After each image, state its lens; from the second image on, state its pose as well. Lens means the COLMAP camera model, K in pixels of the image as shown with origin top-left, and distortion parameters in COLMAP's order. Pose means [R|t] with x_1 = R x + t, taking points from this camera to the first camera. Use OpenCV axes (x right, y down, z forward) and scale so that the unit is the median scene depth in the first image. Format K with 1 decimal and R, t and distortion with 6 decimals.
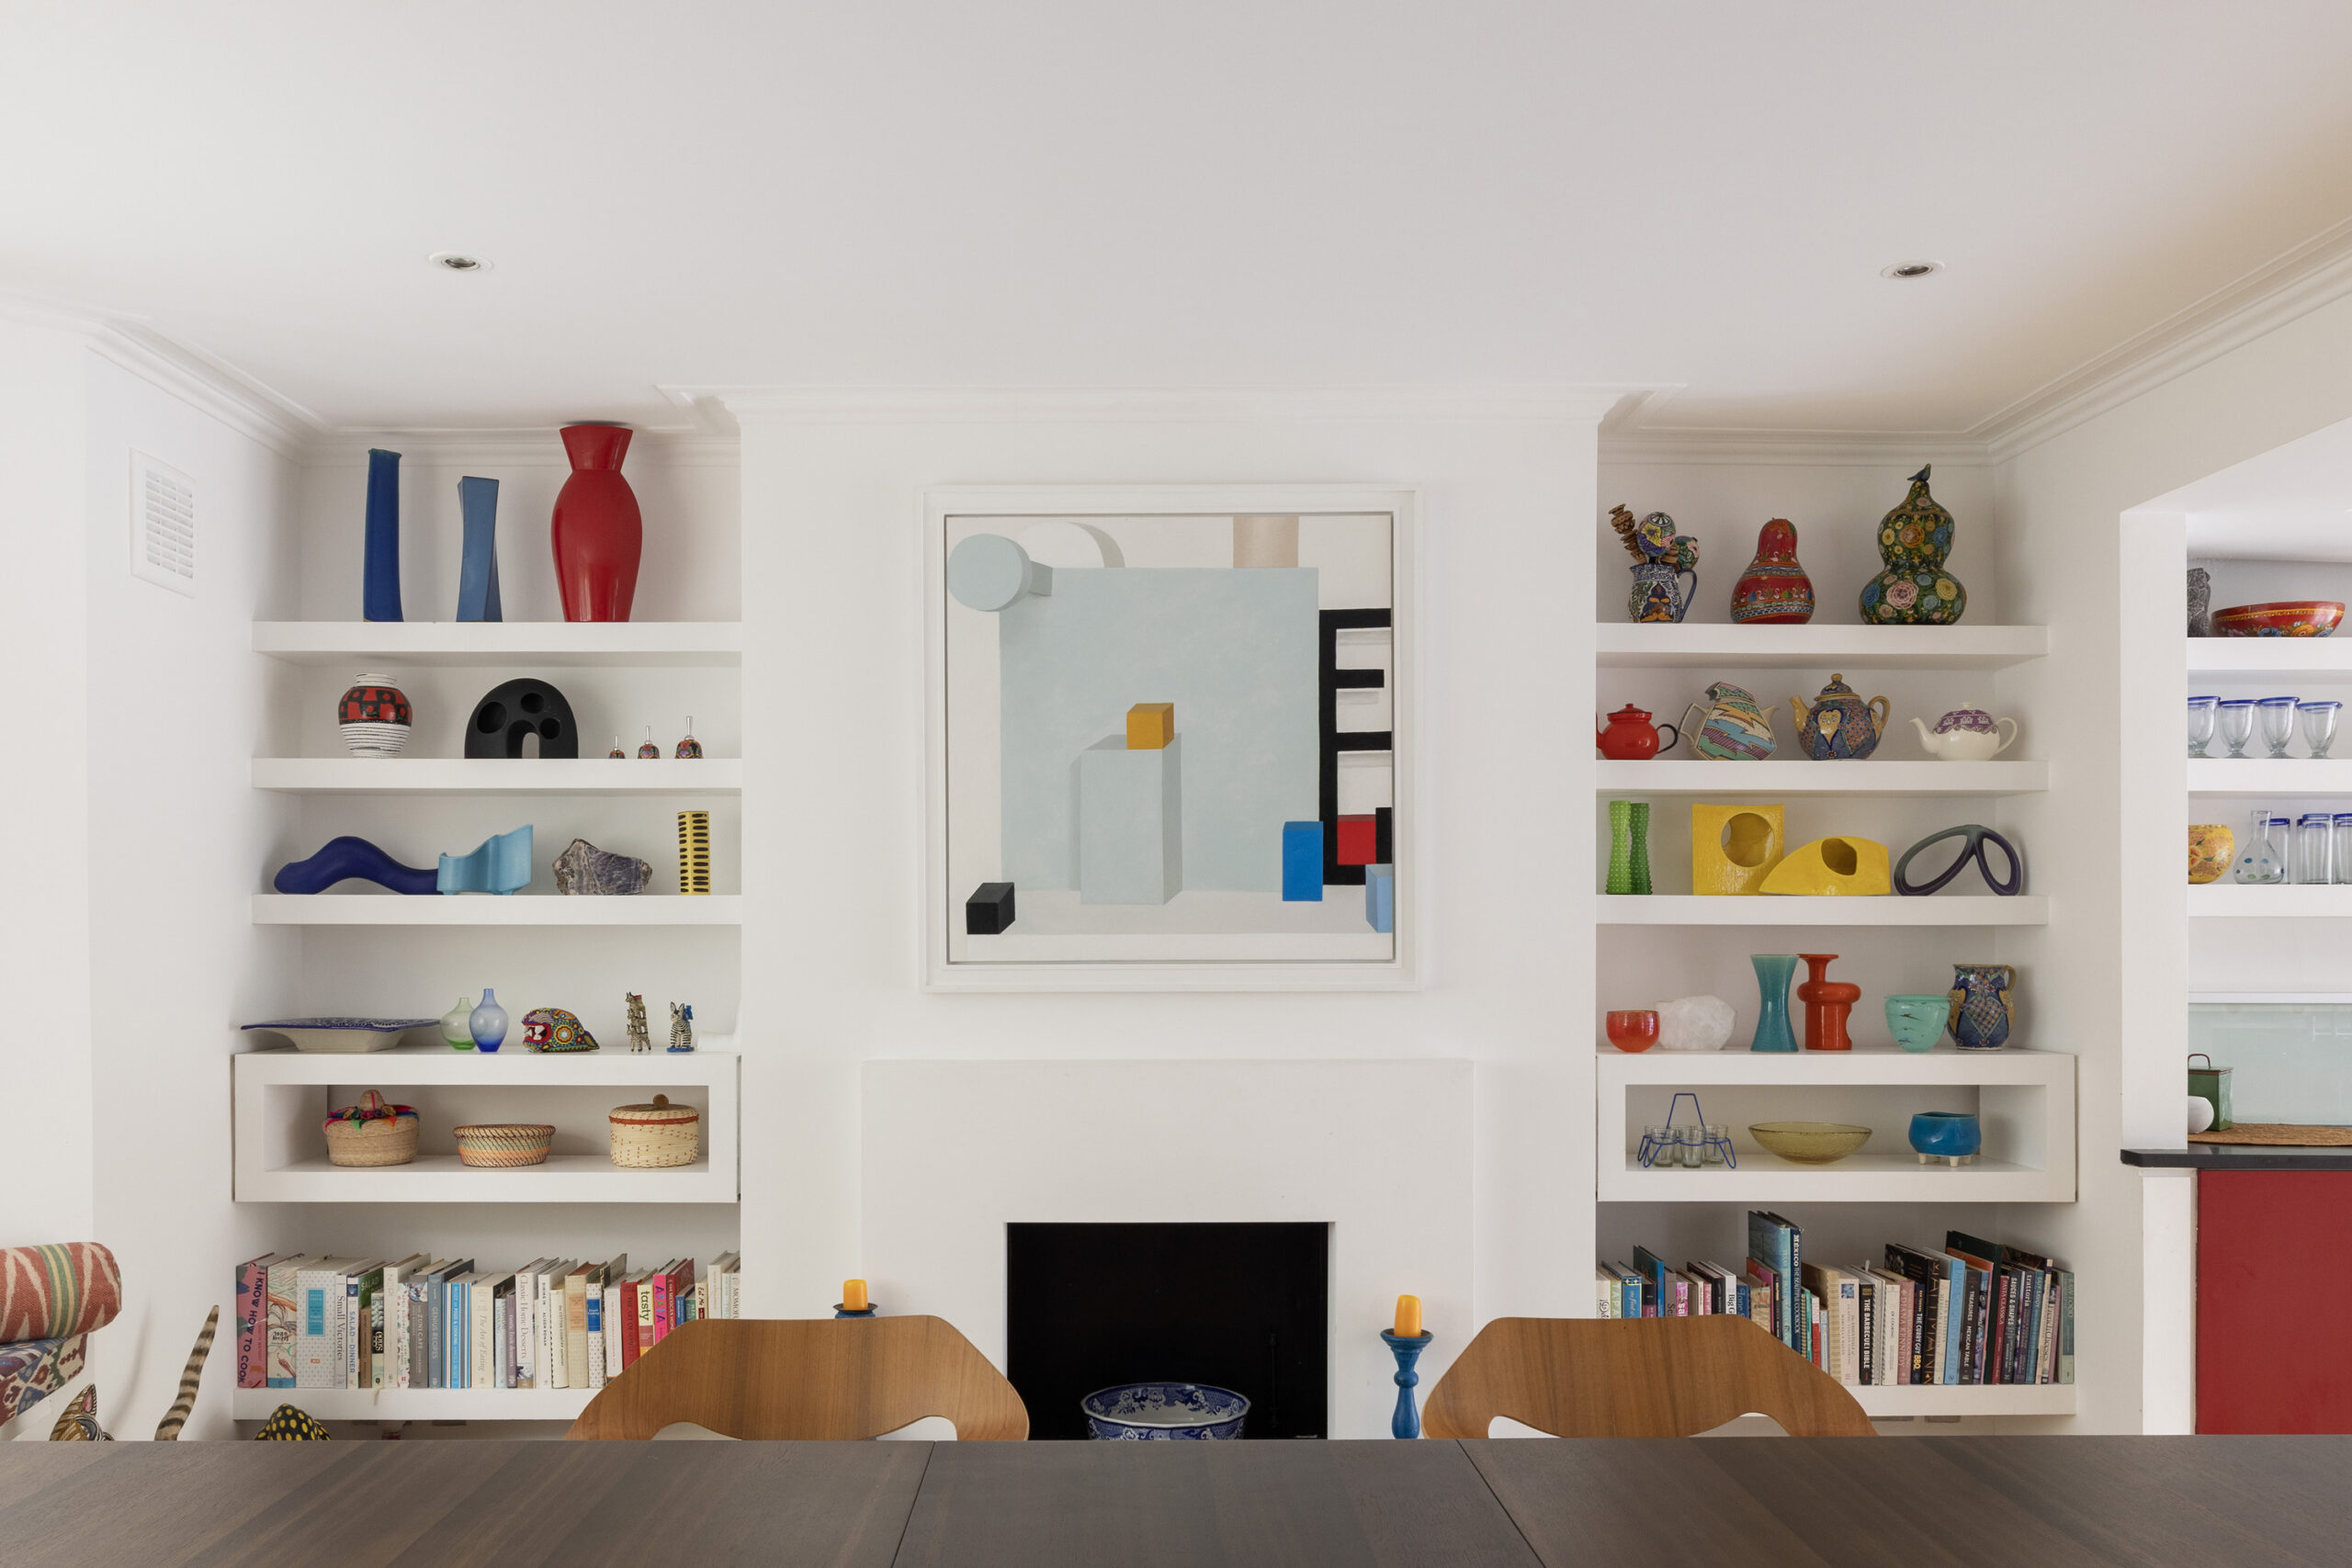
lens RADIAL K [[1842.0, 0, 1176.4], [0, 1842.0, 808.3], [0, 0, 1]] dist [-0.006723, 0.003919]
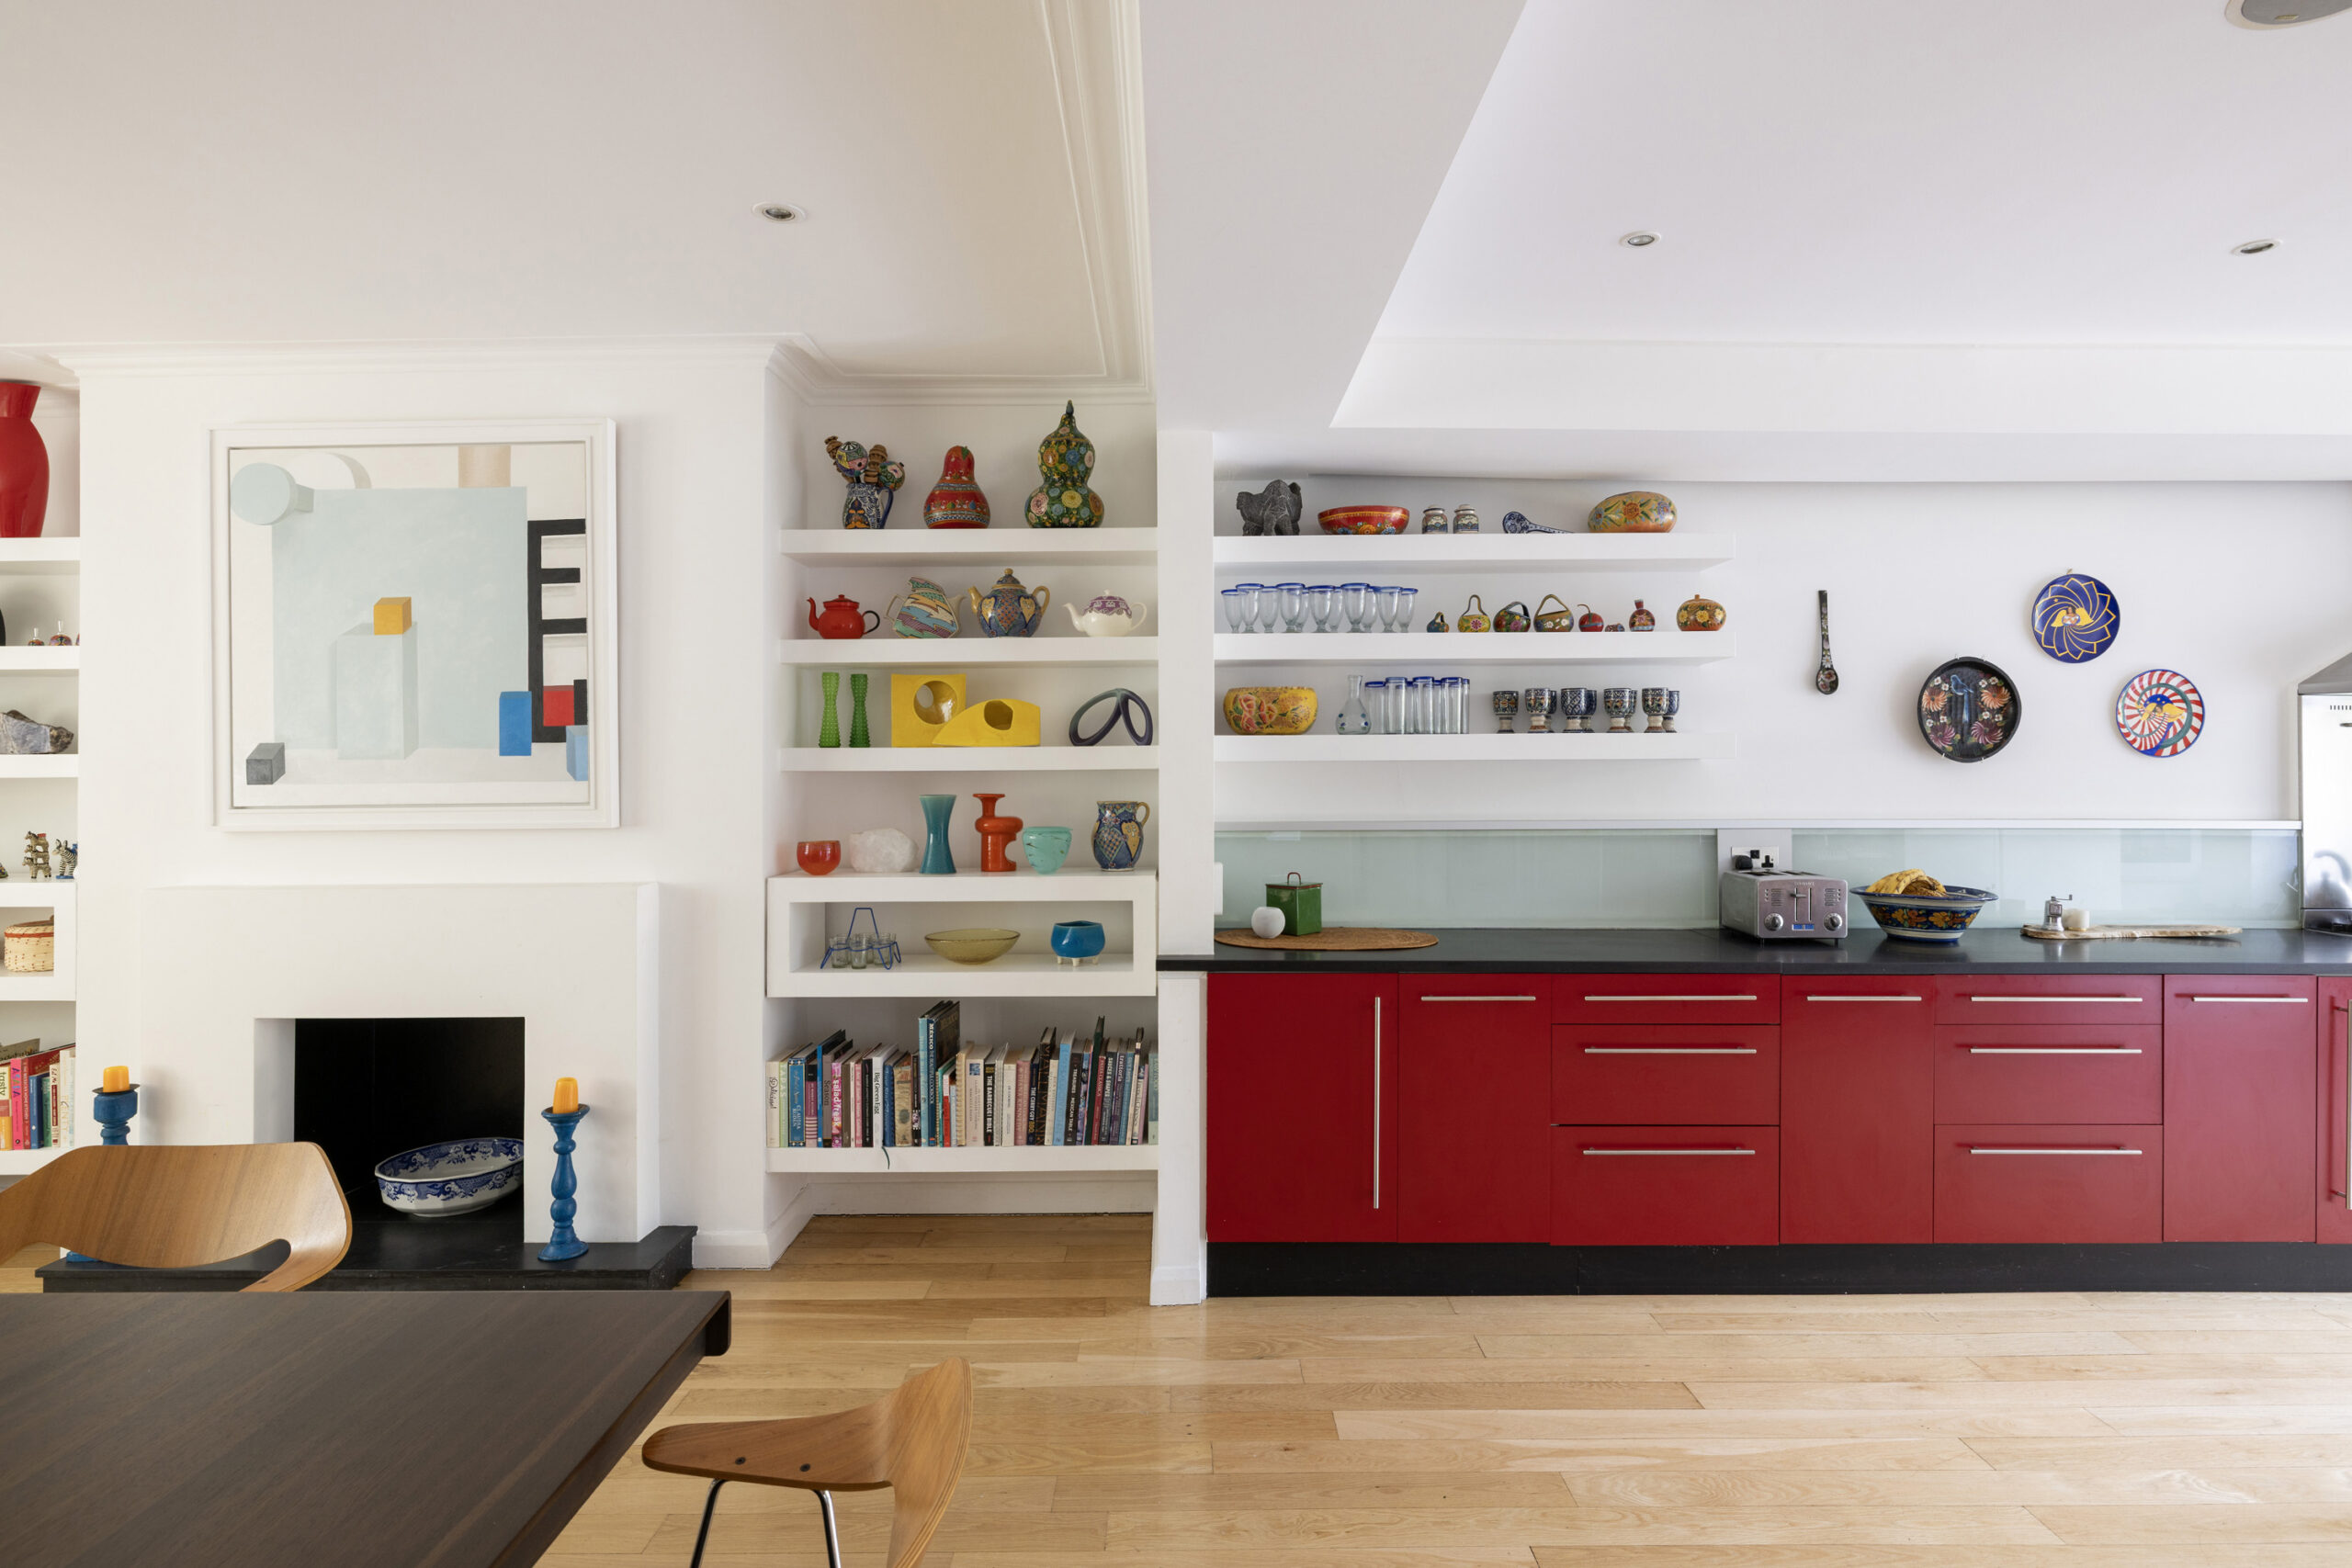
lens RADIAL K [[1226.6, 0, 1192.0], [0, 1226.6, 666.0], [0, 0, 1]] dist [-0.003344, -0.000542]
pose [[0.999800, -0.009641, -0.017515, 0.520617], [0.009468, 0.999906, -0.009924, 0.002357], [0.017609, 0.009756, 0.999797, 0.178528]]
